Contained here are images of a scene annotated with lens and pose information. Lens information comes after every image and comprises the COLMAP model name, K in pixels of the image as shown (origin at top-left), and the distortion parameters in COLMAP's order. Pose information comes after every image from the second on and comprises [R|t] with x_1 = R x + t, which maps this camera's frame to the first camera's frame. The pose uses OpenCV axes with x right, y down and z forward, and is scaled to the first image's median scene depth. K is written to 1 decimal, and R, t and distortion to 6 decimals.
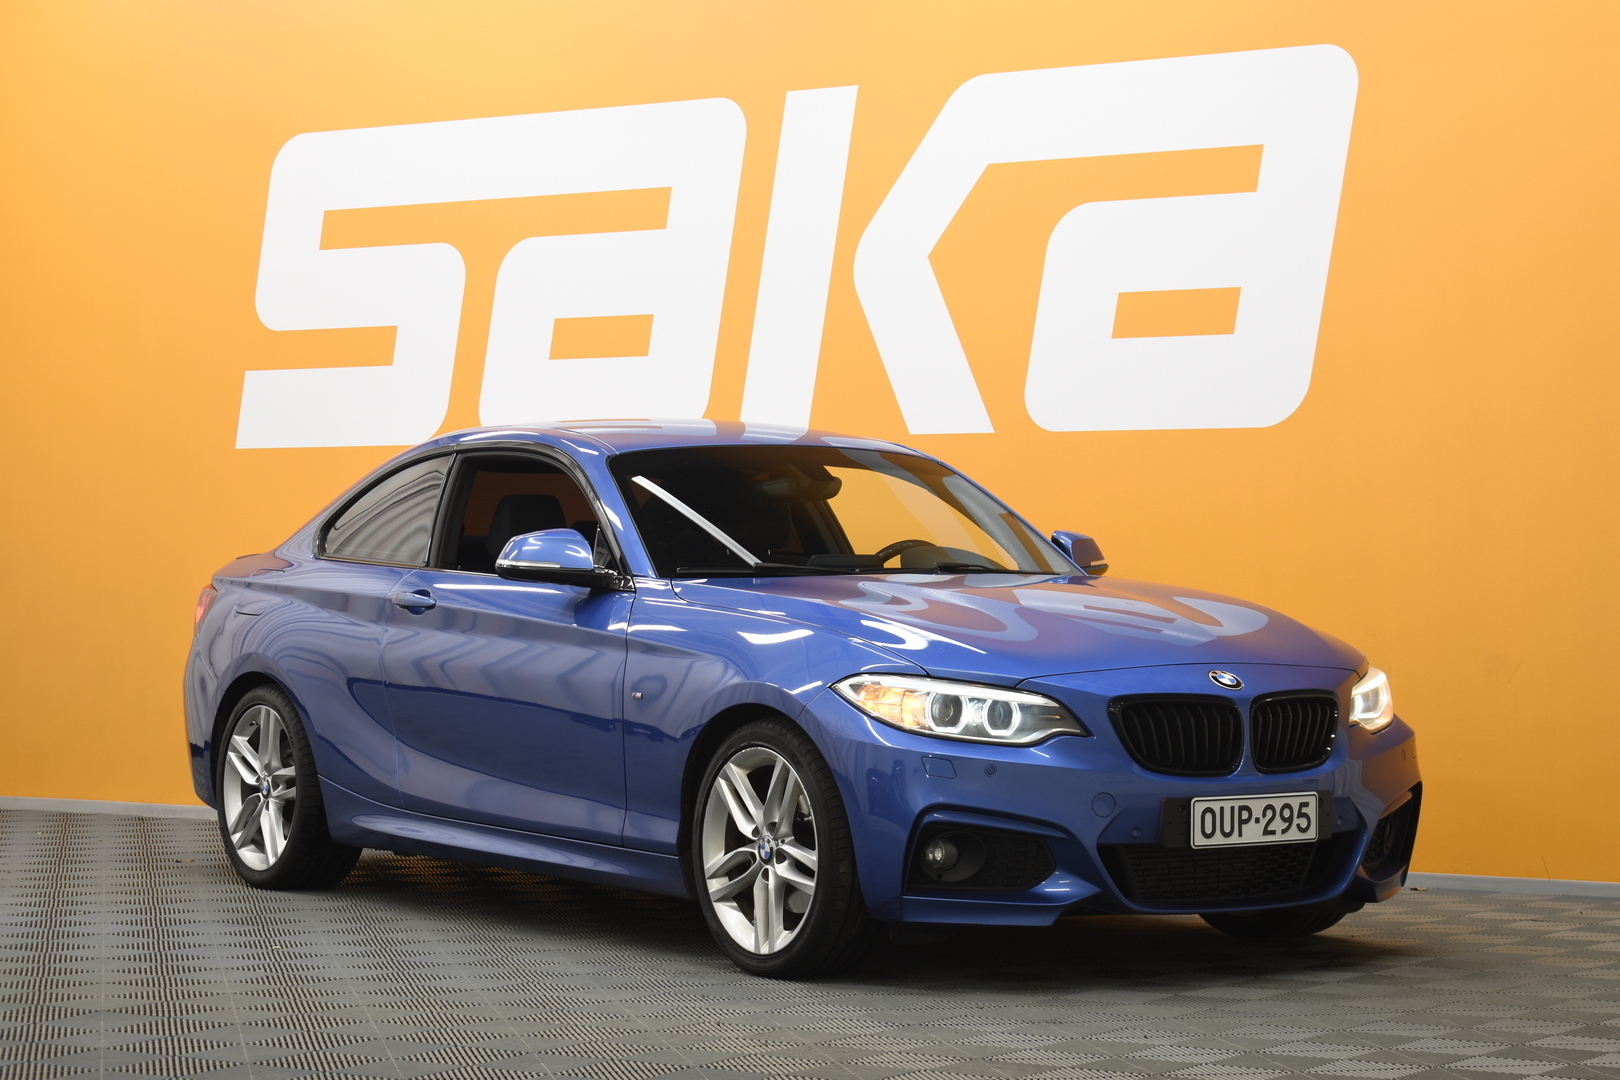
lens RADIAL K [[3583.5, 0, 809.7], [0, 3583.5, 539.5], [0, 0, 1]] dist [-0.206539, 0.000000]
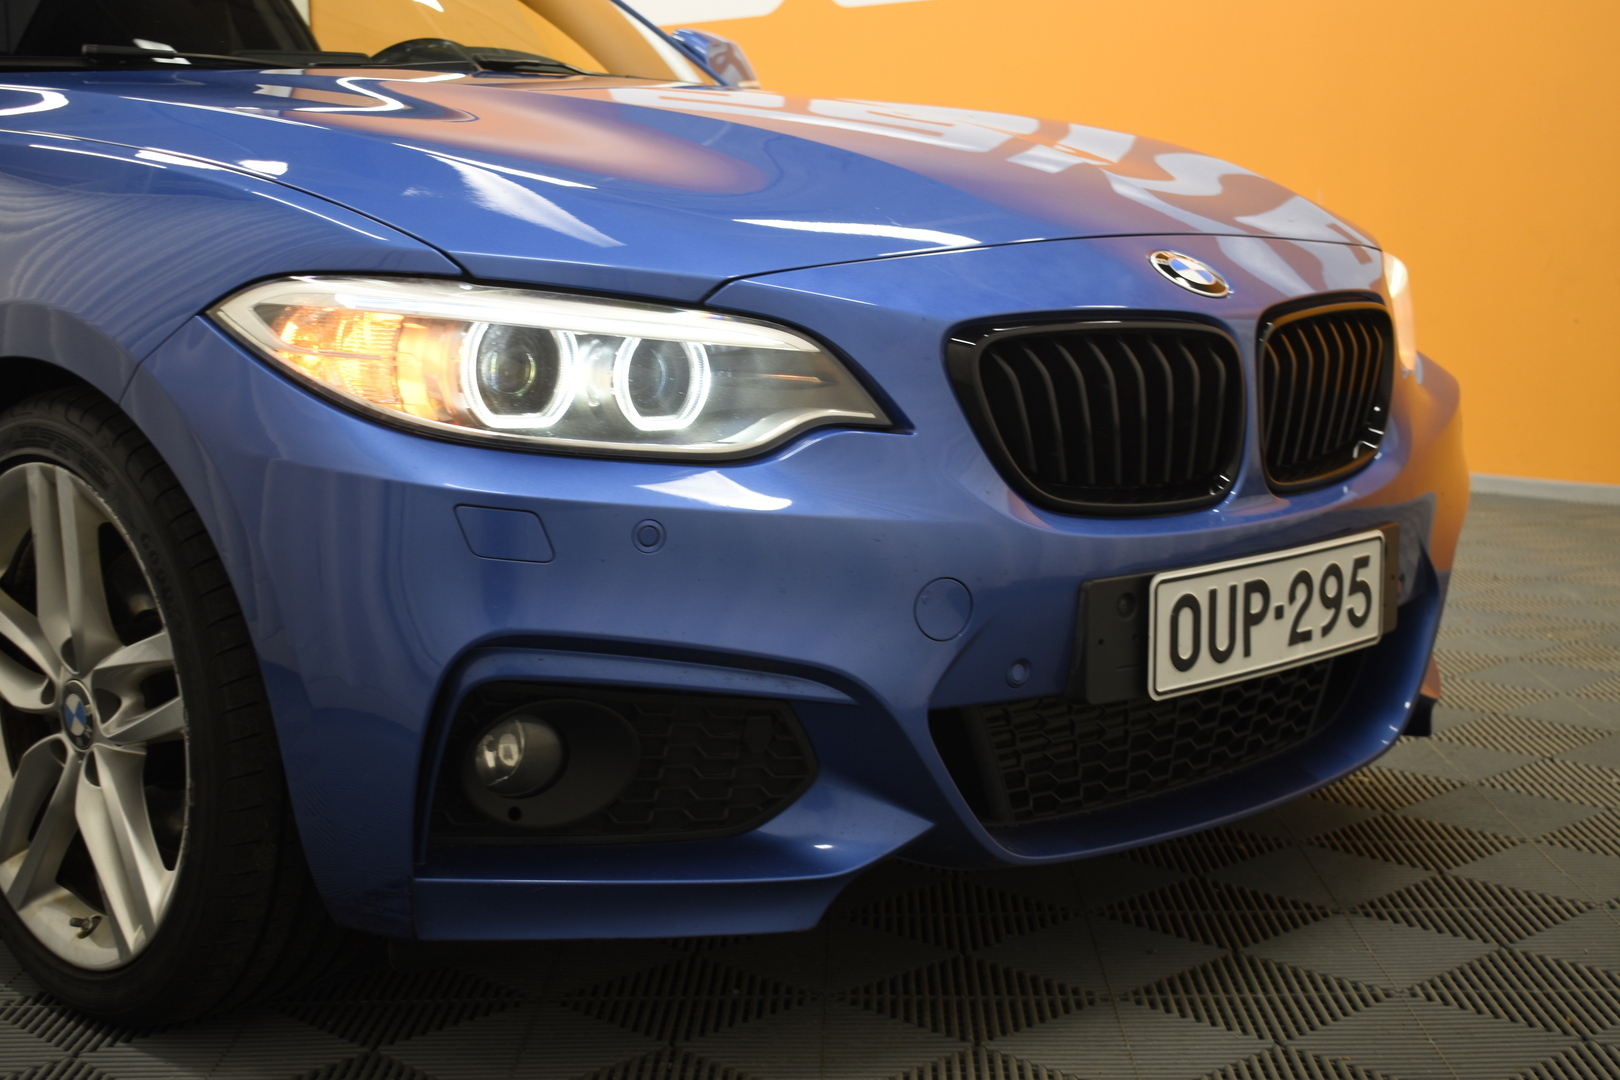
lens RADIAL K [[2358.5, 0, 808.8], [0, 2358.5, 538.5], [0, 0, 1]] dist [-0.000111, 0.000000]
pose [[0.982546, -0.041156, 0.181410, 0.022679], [0.014173, 0.988946, 0.147597, 0.029292], [-0.185479, -0.142449, 0.972268, 0.751175]]
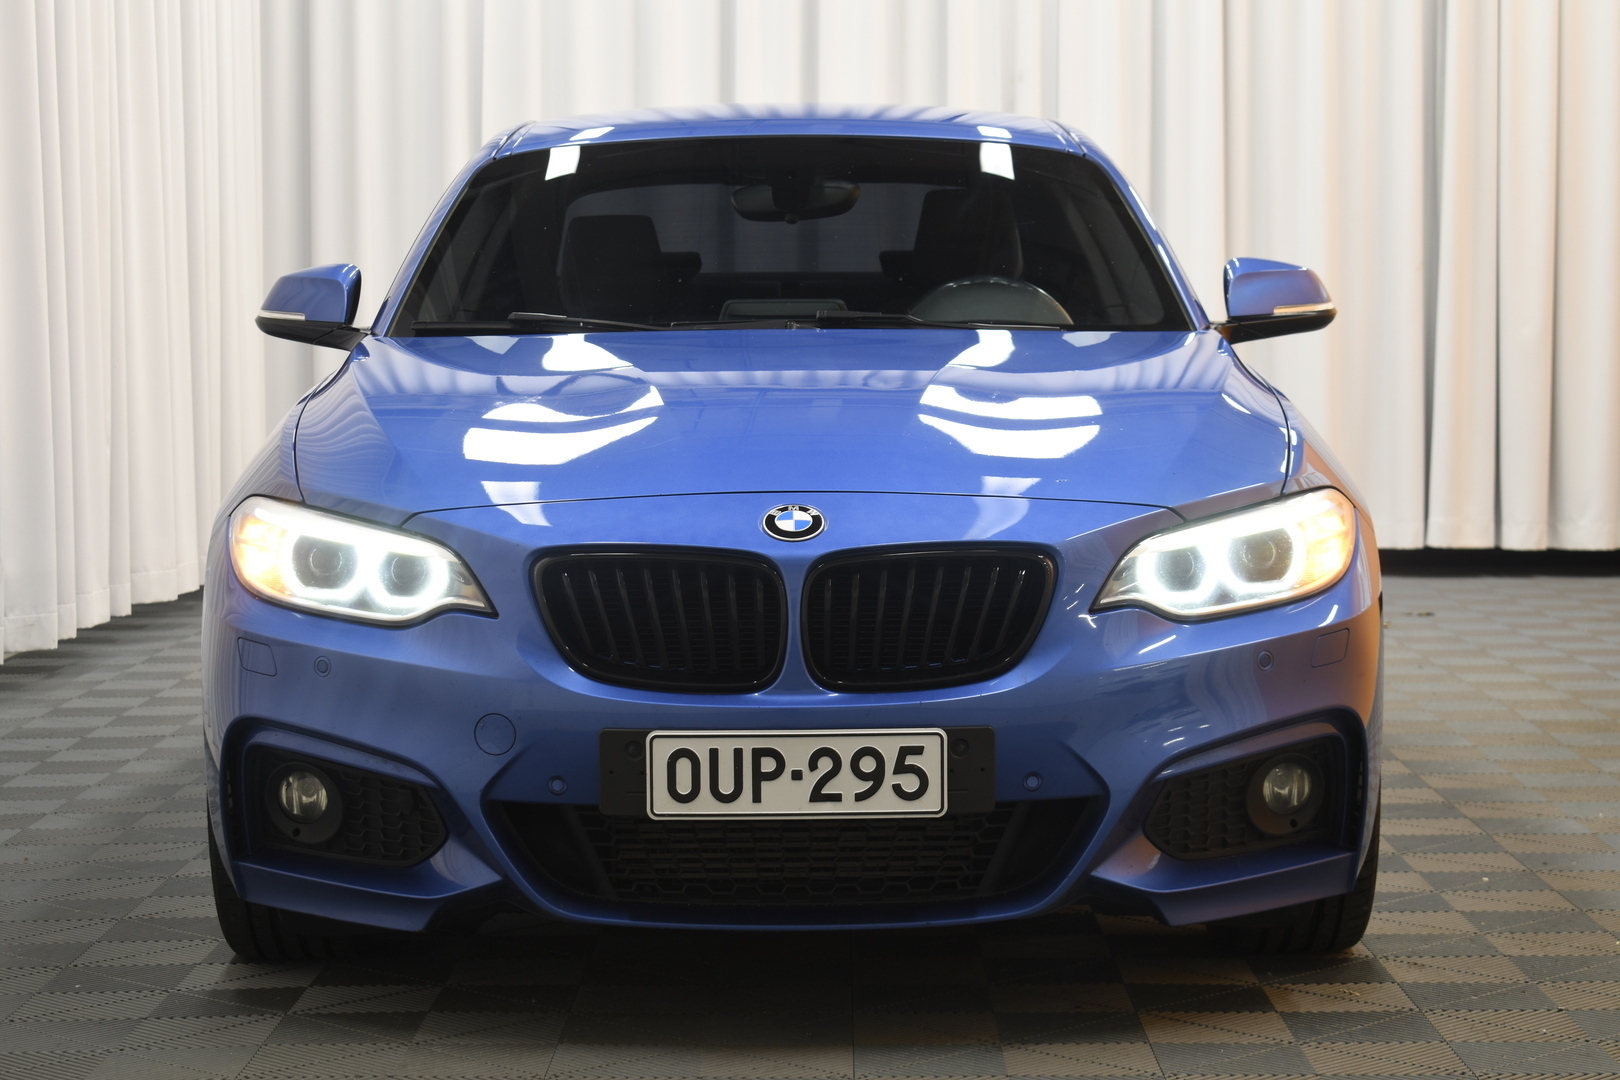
lens RADIAL K [[3446.1, 0, 815.8], [0, 3446.1, 536.9], [0, 0, 1]] dist [-0.019140, 0.000000]
pose [[0.842811, 0.032372, -0.537235, 0.421311], [0.009338, 0.997160, 0.074734, 0.000892], [0.538128, -0.068003, 0.840115, 0.553283]]
